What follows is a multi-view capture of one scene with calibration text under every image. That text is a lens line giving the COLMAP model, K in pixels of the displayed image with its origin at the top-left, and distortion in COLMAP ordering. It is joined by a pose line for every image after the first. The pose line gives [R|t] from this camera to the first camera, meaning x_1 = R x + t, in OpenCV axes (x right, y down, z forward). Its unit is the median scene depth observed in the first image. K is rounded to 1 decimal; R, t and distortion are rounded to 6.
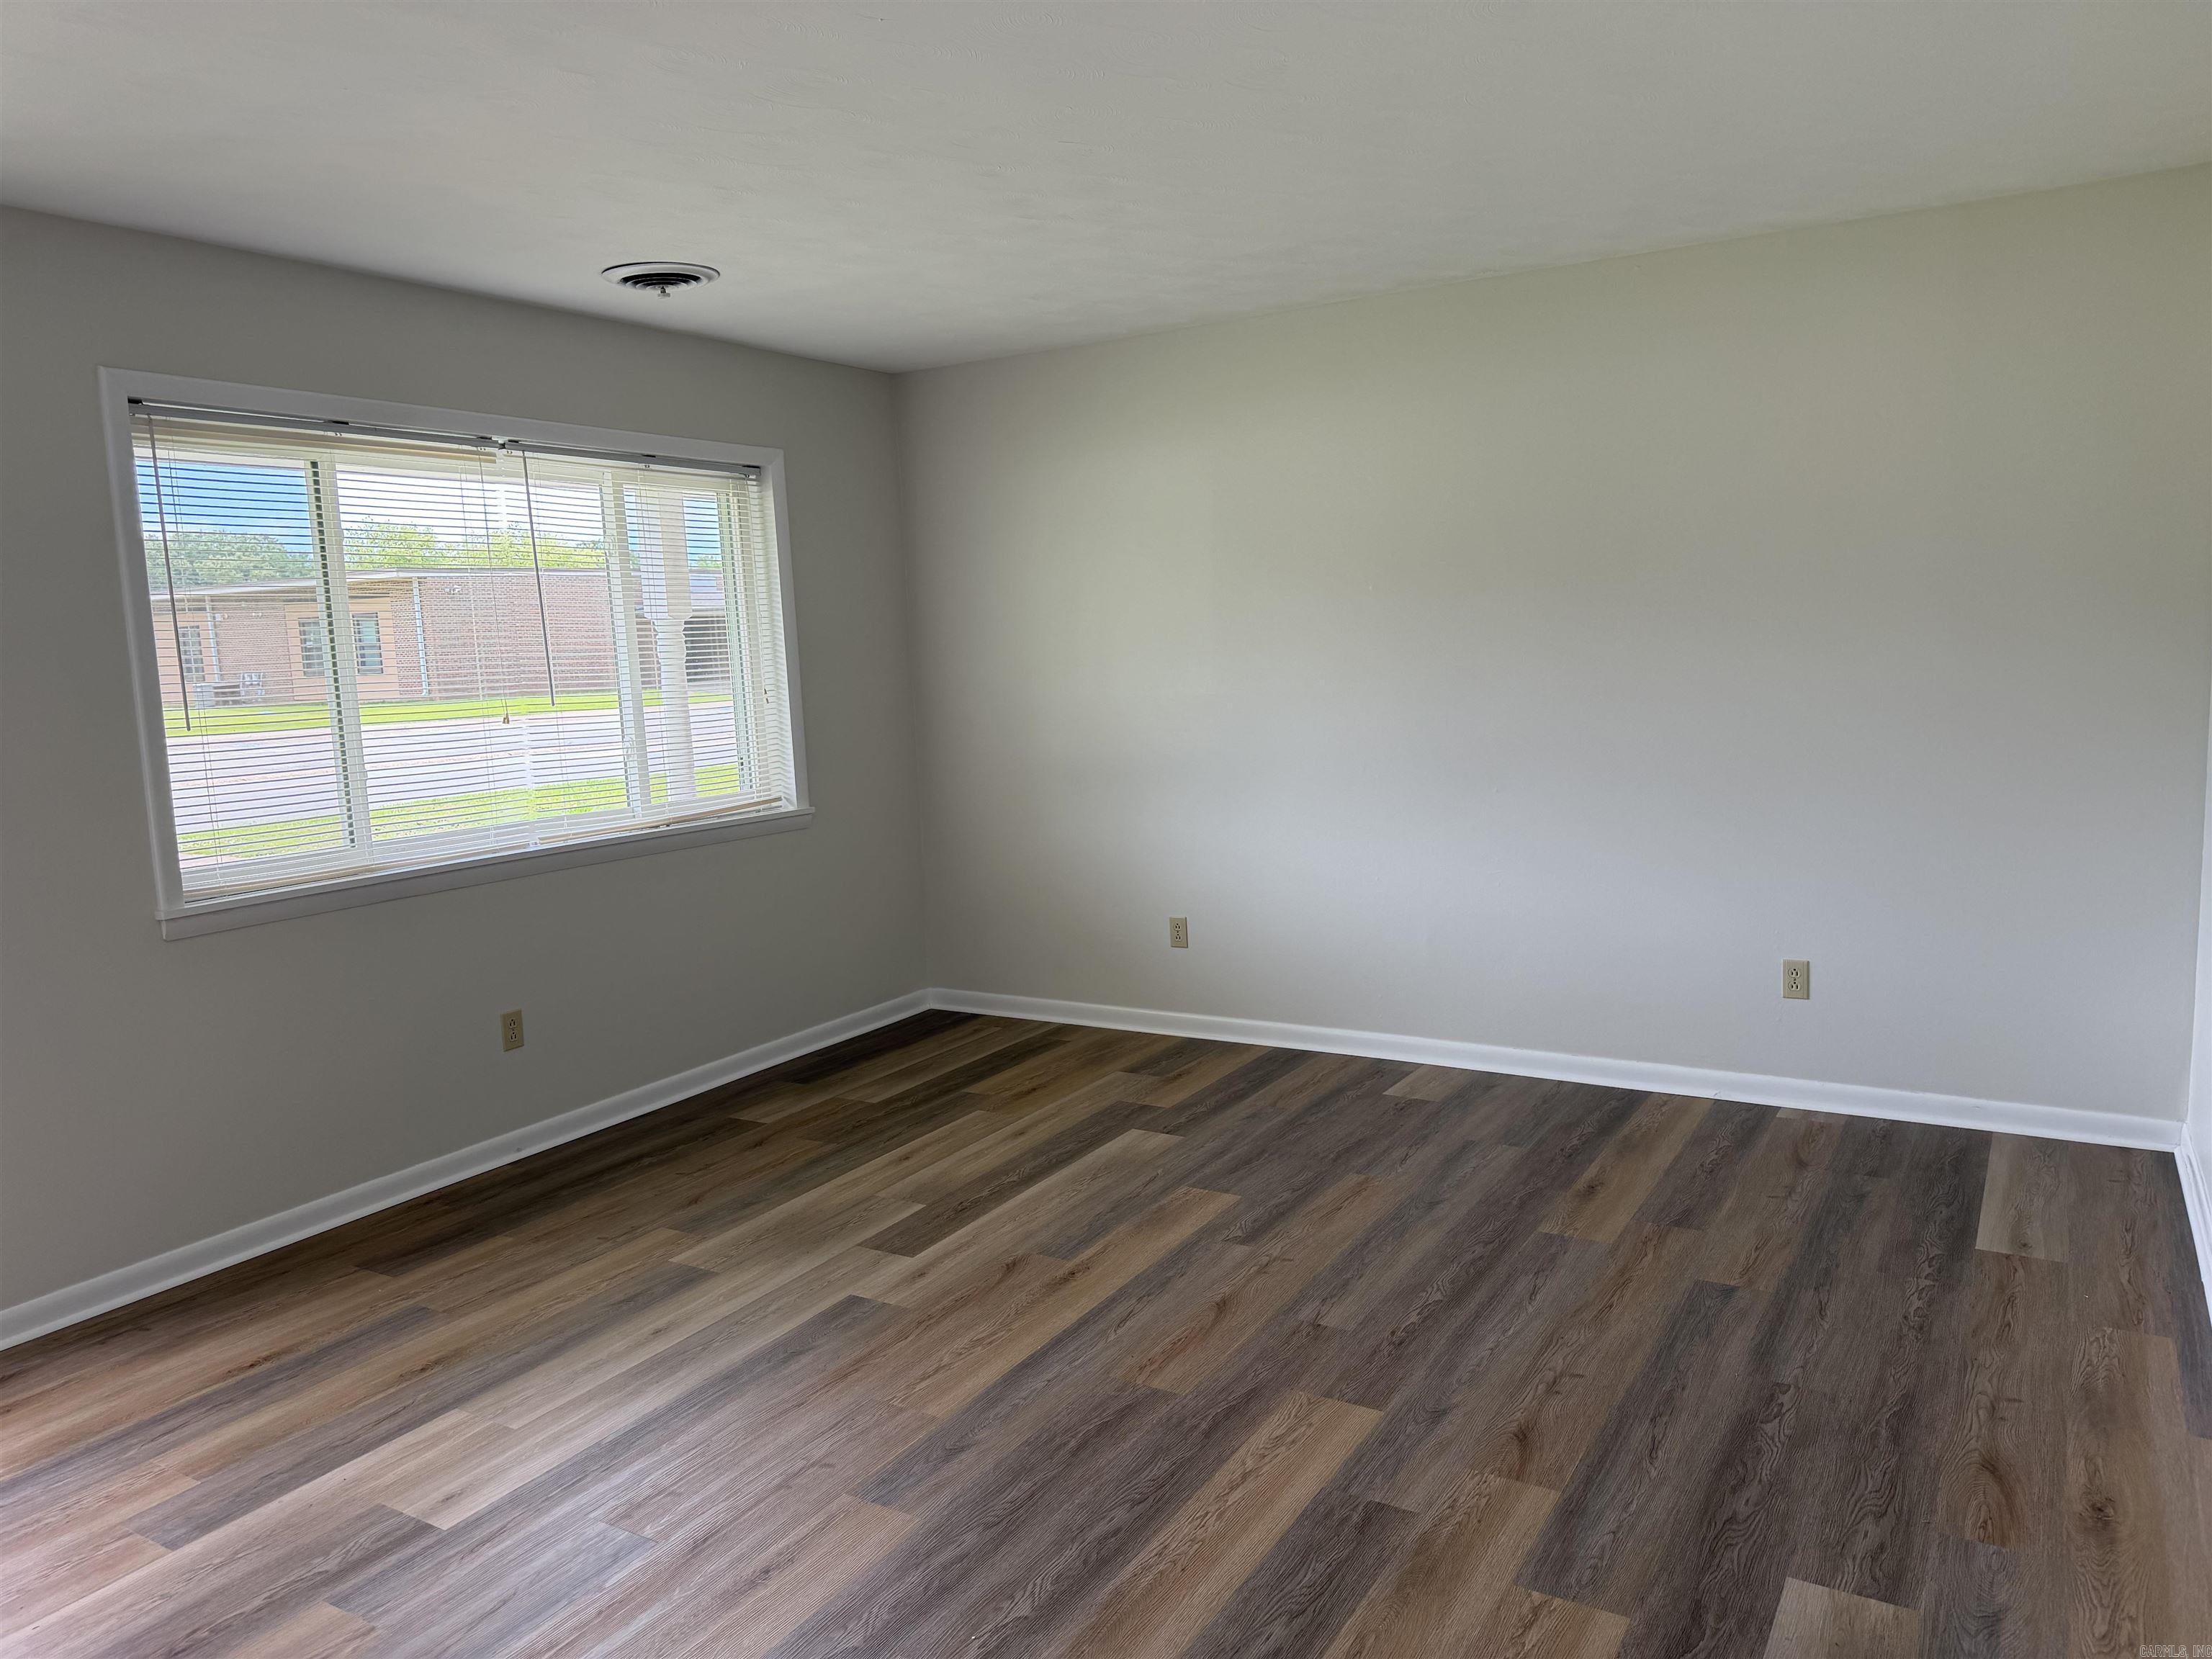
lens RADIAL K [[1542.2, 0, 1106.1], [0, 1542.2, 824.4], [0, 0, 1]] dist [0.108560, -0.205394]
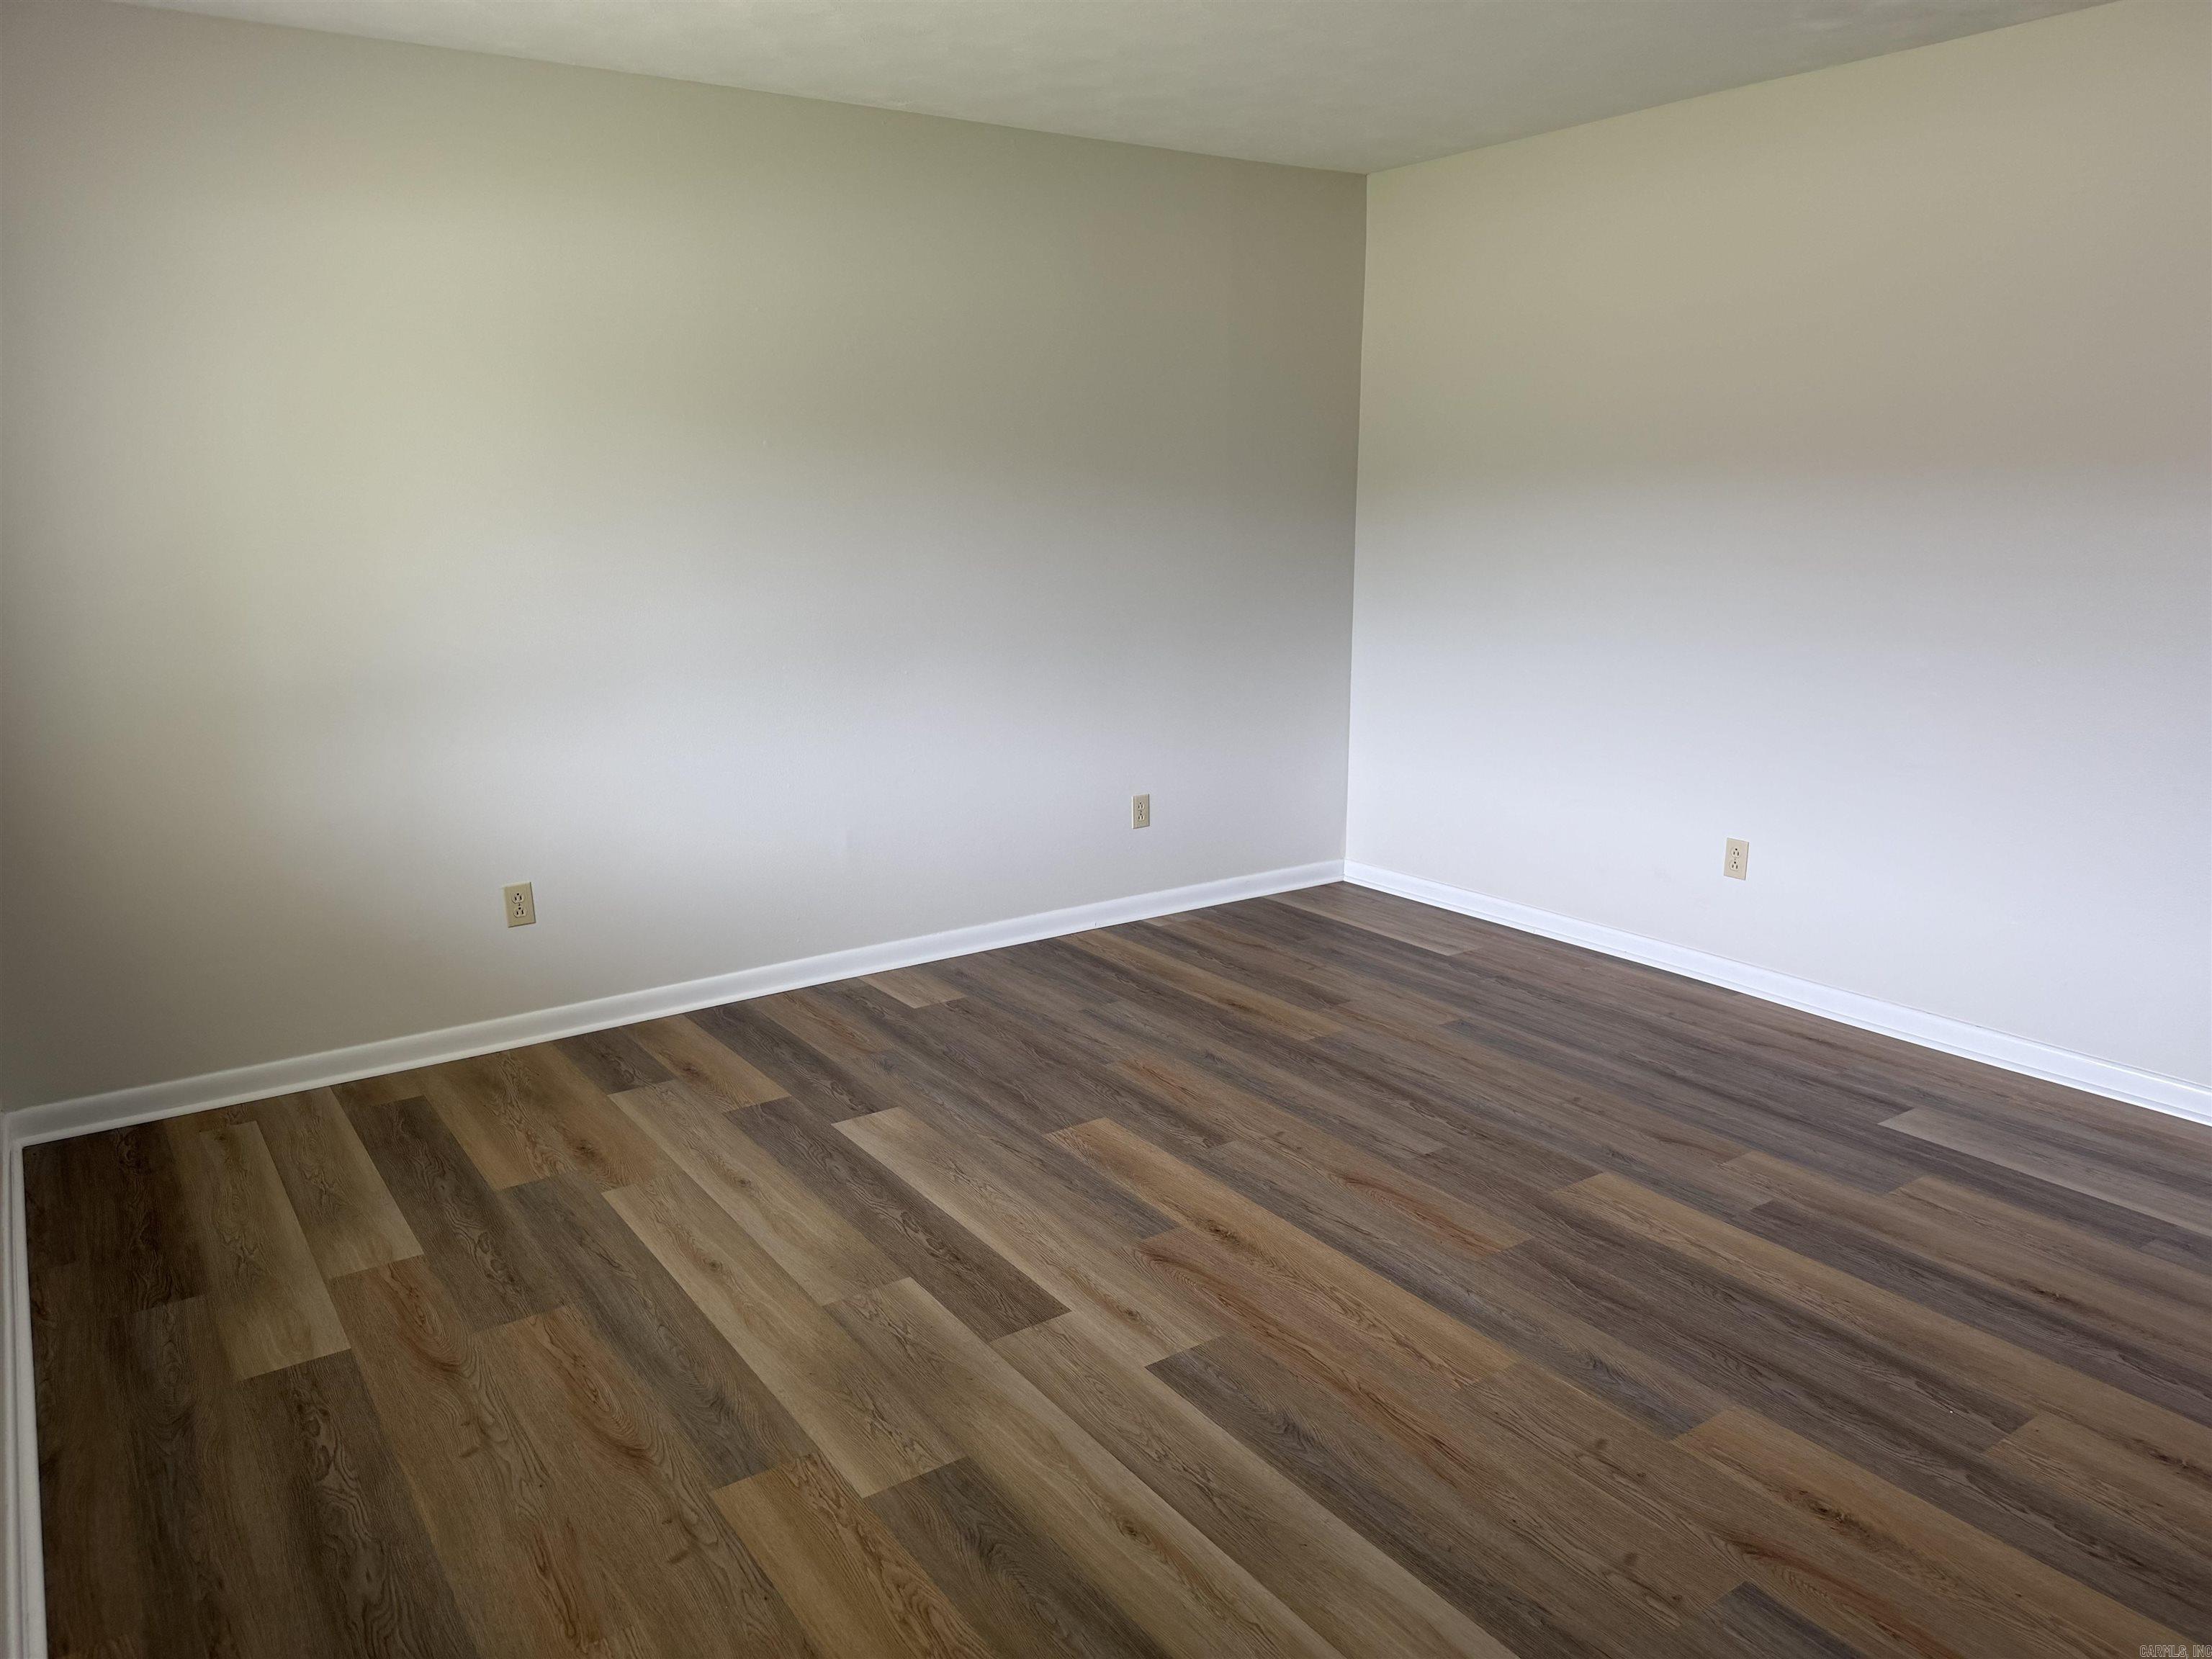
lens RADIAL K [[1554.7, 0, 1115.3], [0, 1554.7, 842.6], [0, 0, 1]] dist [0.108941, -0.179623]
pose [[0.401874, -0.168009, 0.900150, -0.703819], [0.106604, 0.984924, 0.136238, -0.042867], [-0.909469, 0.041209, 0.413726, 0.606869]]
